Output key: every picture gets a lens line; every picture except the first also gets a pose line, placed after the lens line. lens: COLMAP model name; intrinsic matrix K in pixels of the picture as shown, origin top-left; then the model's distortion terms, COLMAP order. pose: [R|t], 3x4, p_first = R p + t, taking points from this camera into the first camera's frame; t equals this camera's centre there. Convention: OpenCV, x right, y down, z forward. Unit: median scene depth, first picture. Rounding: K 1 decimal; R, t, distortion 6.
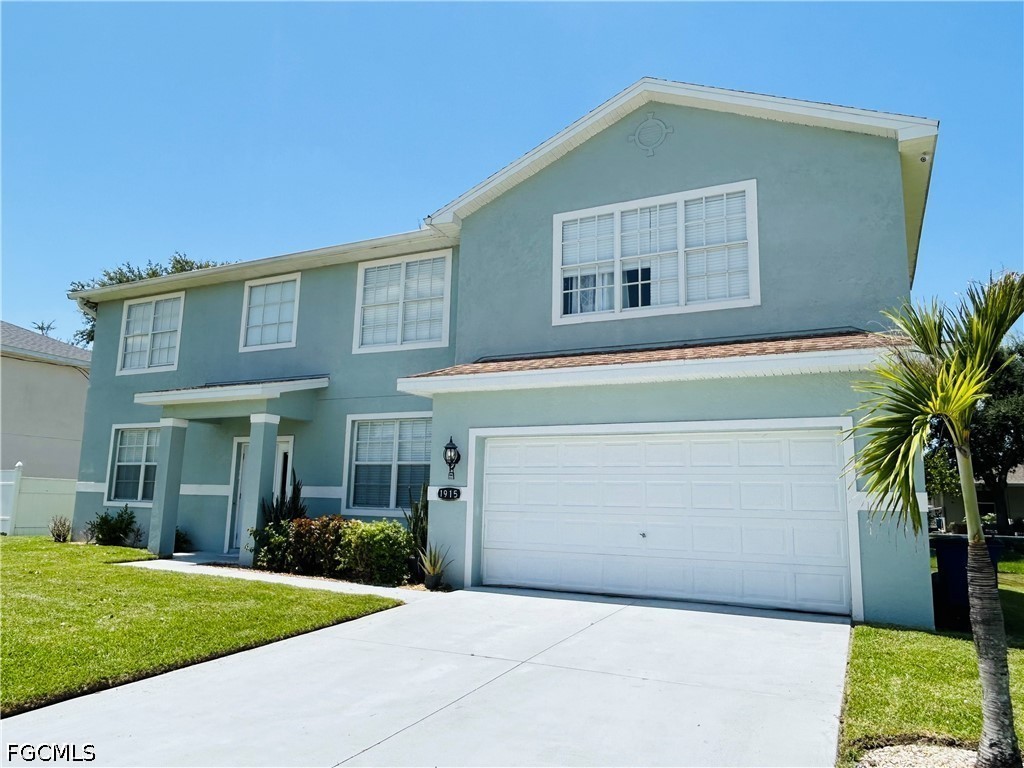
lens RADIAL K [[681.1, 0, 512.1], [0, 681.1, 380.7], [0, 0, 1]] dist [0.027939, -0.001122]
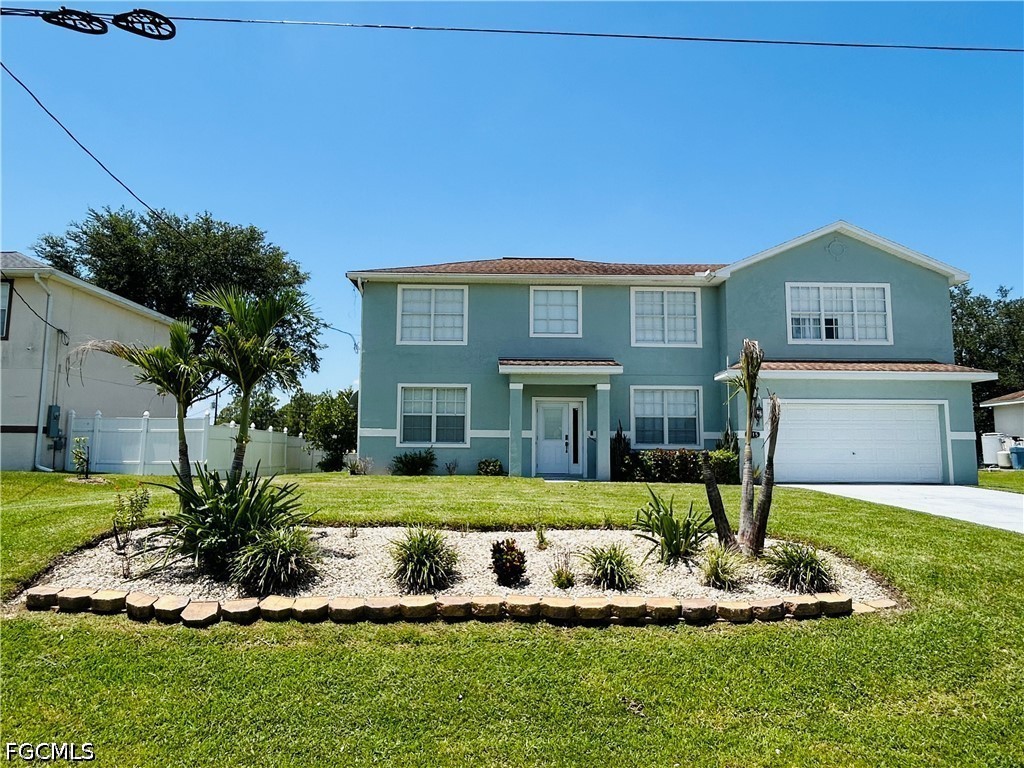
lens RADIAL K [[631.6, 0, 513.4], [0, 631.6, 381.5], [0, 0, 1]] dist [-0.002894, 0.000528]
pose [[0.893803, 0.042681, 0.446424, -1.167659], [-0.065167, 0.997256, 0.035130, 0.007058], [-0.443700, -0.060492, 0.894132, -0.169933]]
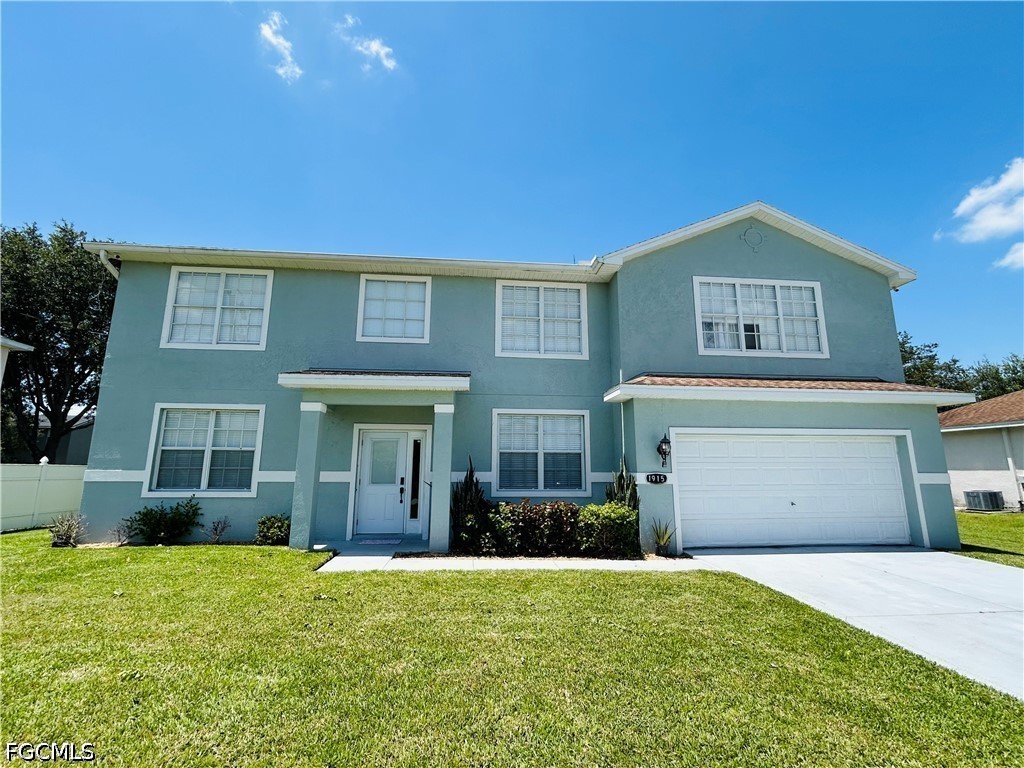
lens RADIAL K [[468.2, 0, 510.5], [0, 468.2, 378.4], [0, 0, 1]] dist [0.002623, -0.000182]
pose [[0.852959, 0.090614, 0.514052, -0.648918], [-0.074009, 0.995862, -0.052742, 0.039252], [-0.516704, 0.006943, 0.856136, 0.329498]]
